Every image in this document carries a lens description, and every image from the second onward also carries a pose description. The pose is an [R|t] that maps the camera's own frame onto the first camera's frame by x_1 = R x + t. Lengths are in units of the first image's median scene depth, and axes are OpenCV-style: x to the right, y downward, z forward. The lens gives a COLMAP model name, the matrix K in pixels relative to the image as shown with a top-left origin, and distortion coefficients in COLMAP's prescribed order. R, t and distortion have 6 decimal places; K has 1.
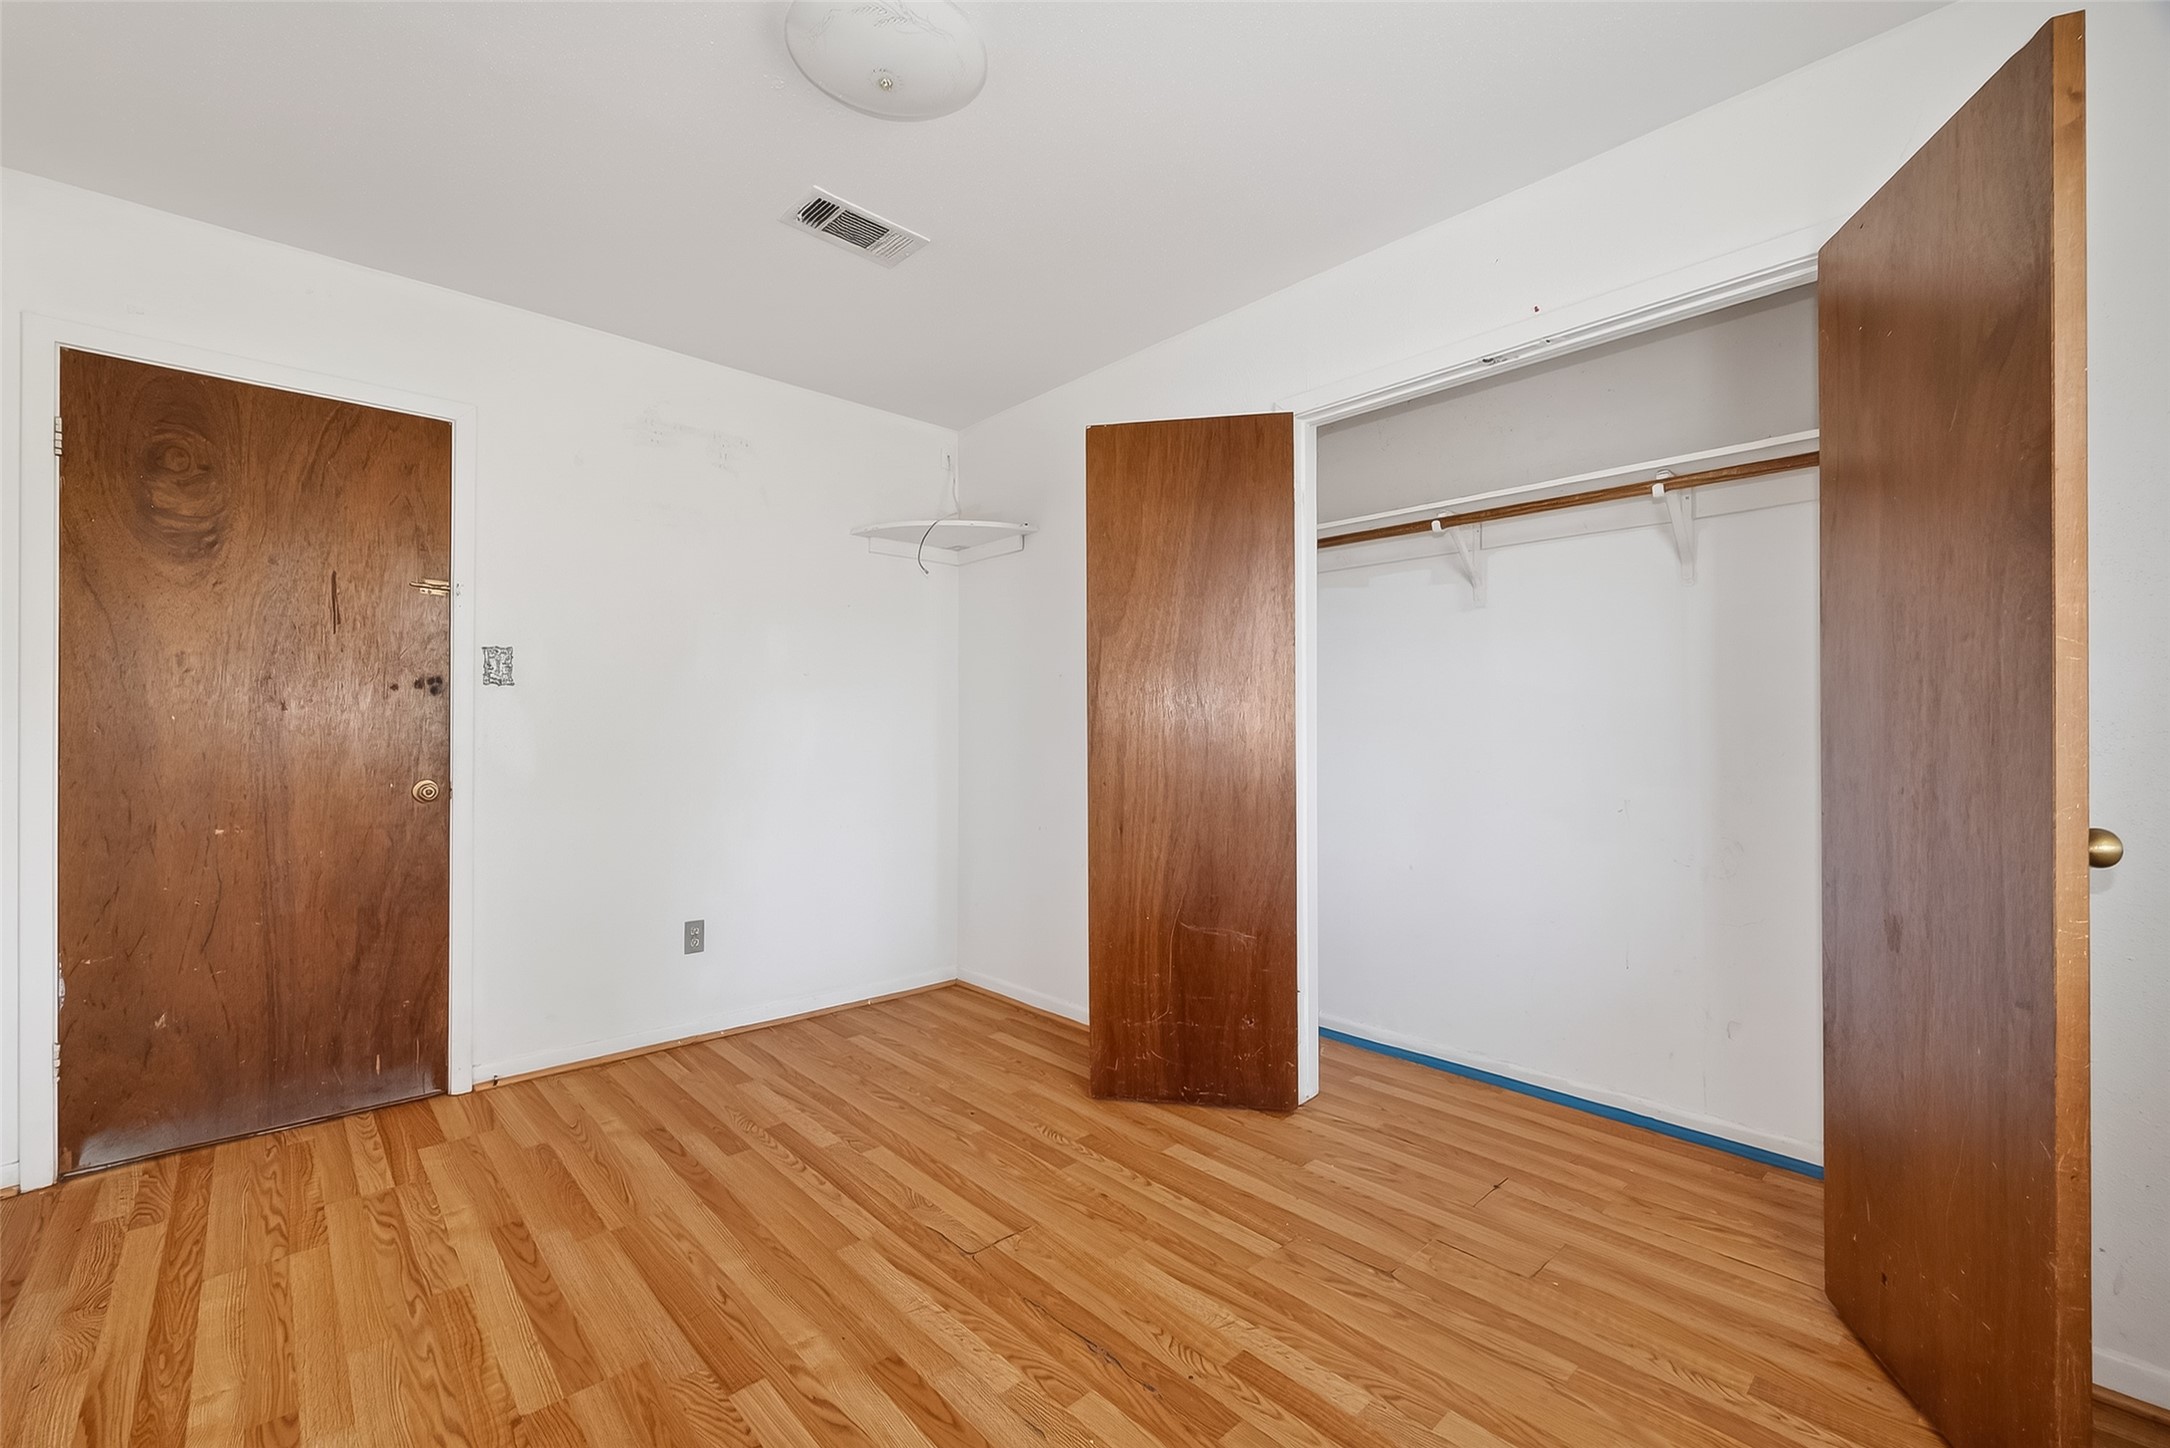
lens RADIAL K [[939.8, 0, 1087.4], [0, 939.8, 724.9], [0, 0, 1]] dist [-0.001775, 0.000019]
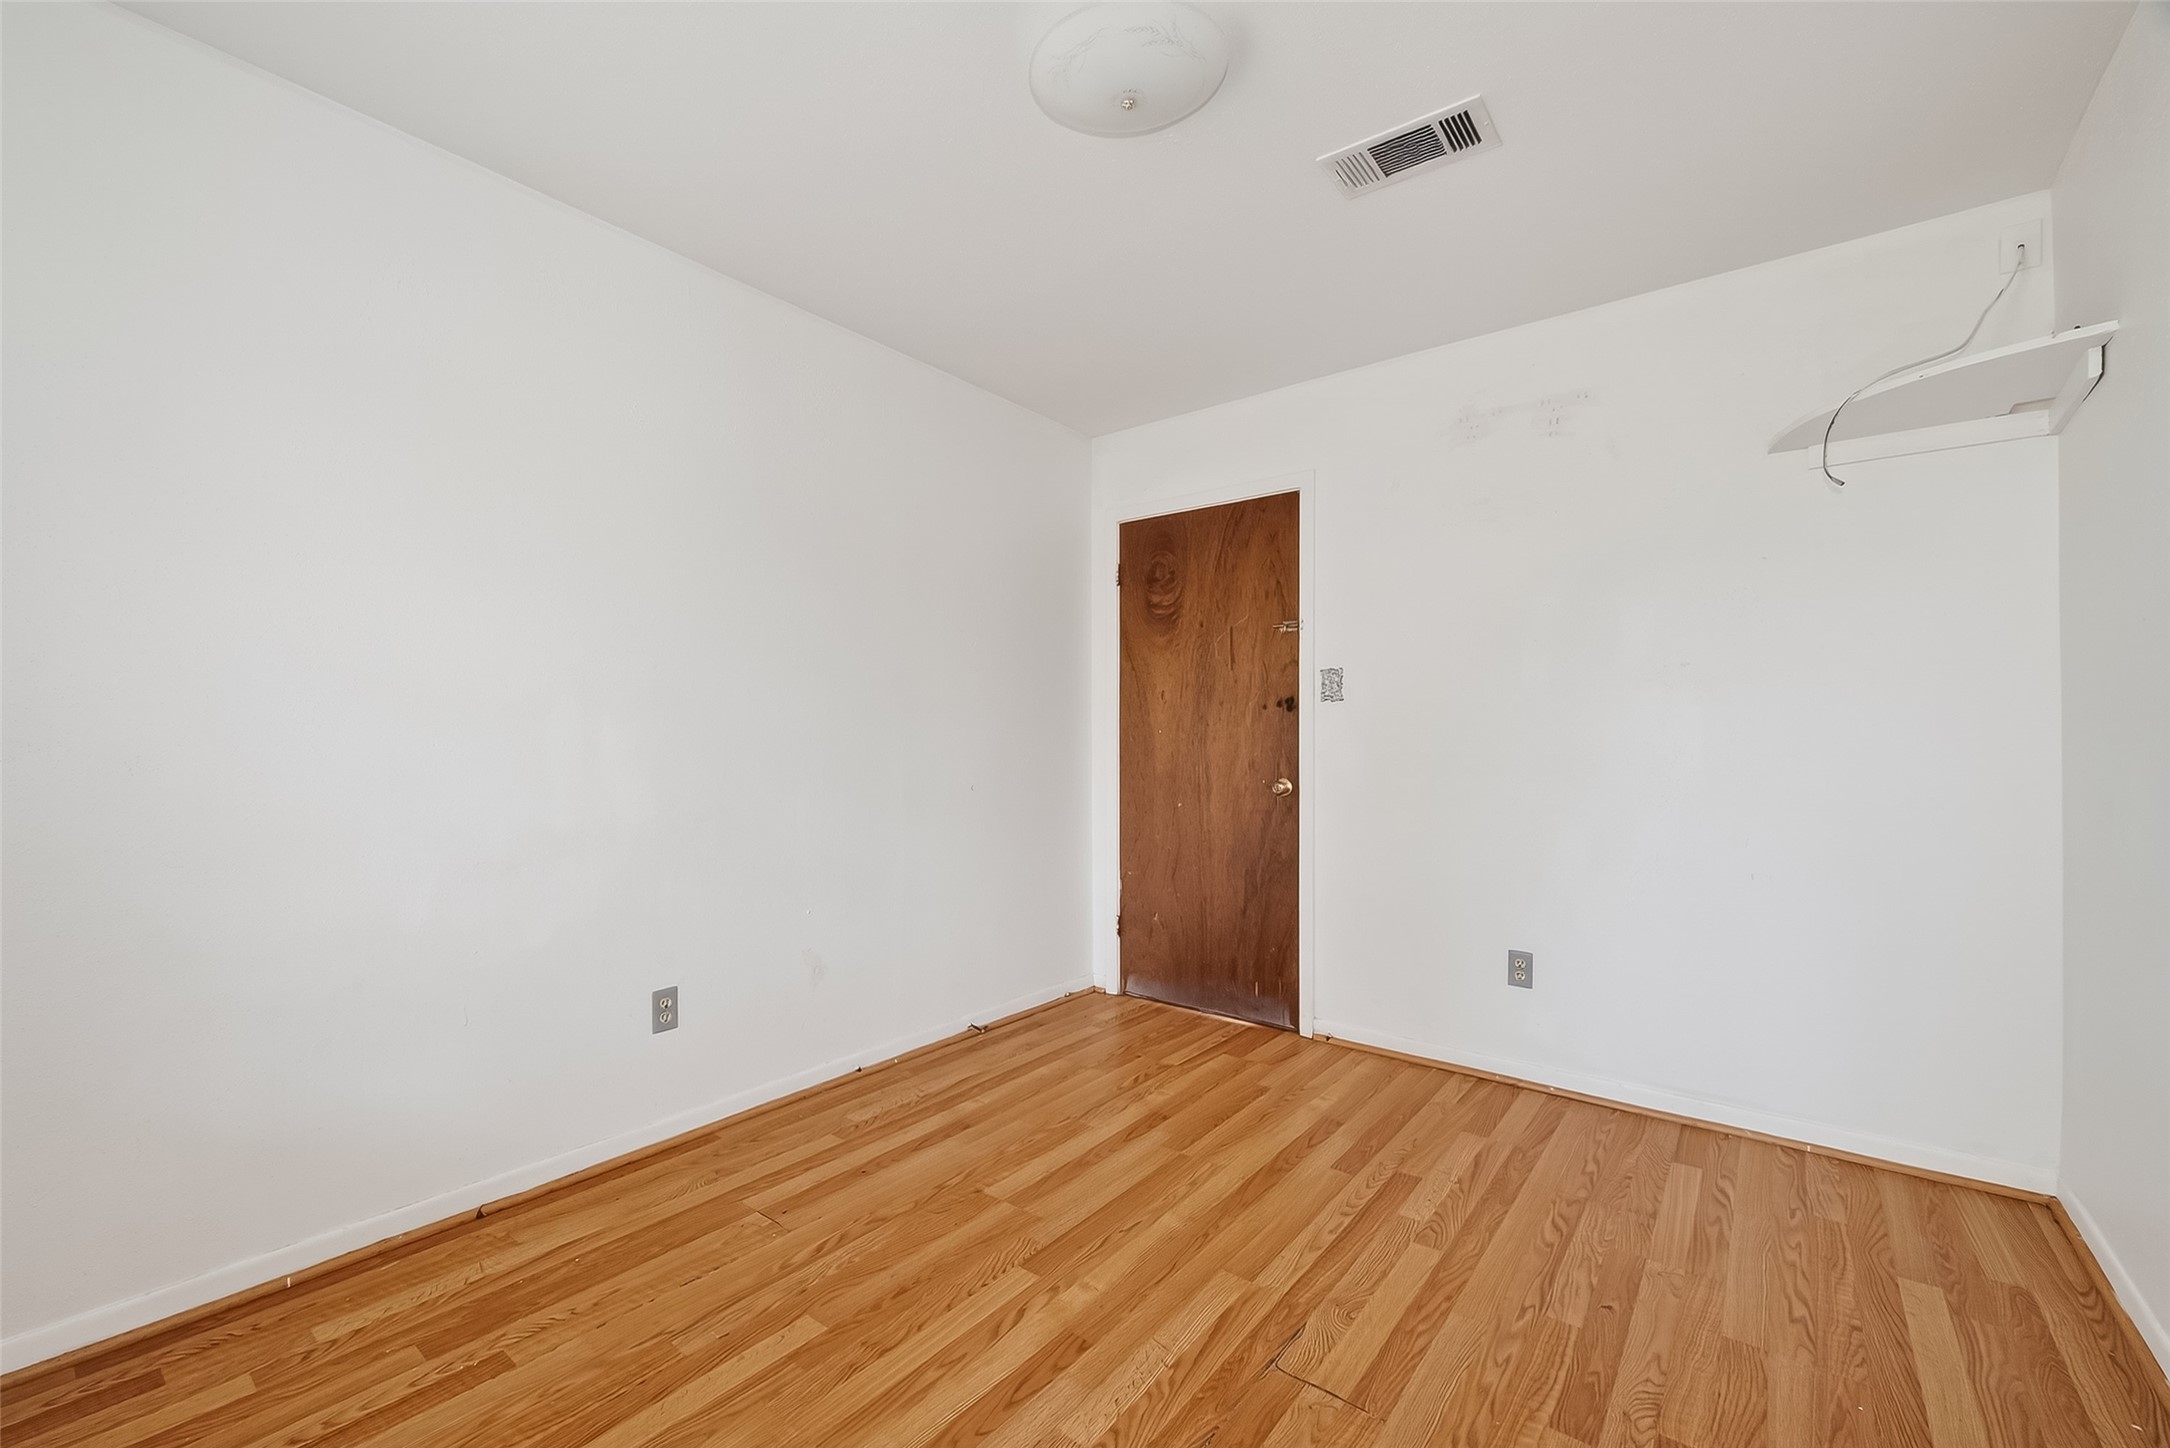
lens RADIAL K [[932.8, 0, 1022.6], [0, 932.8, 733.6], [0, 0, 1]] dist [-0.001287, 0.000357]
pose [[0.082997, -0.007609, -0.996521, 0.564287], [0.006029, 0.999956, -0.007133, 0.004792], [0.996532, -0.005416, 0.083039, 0.584175]]
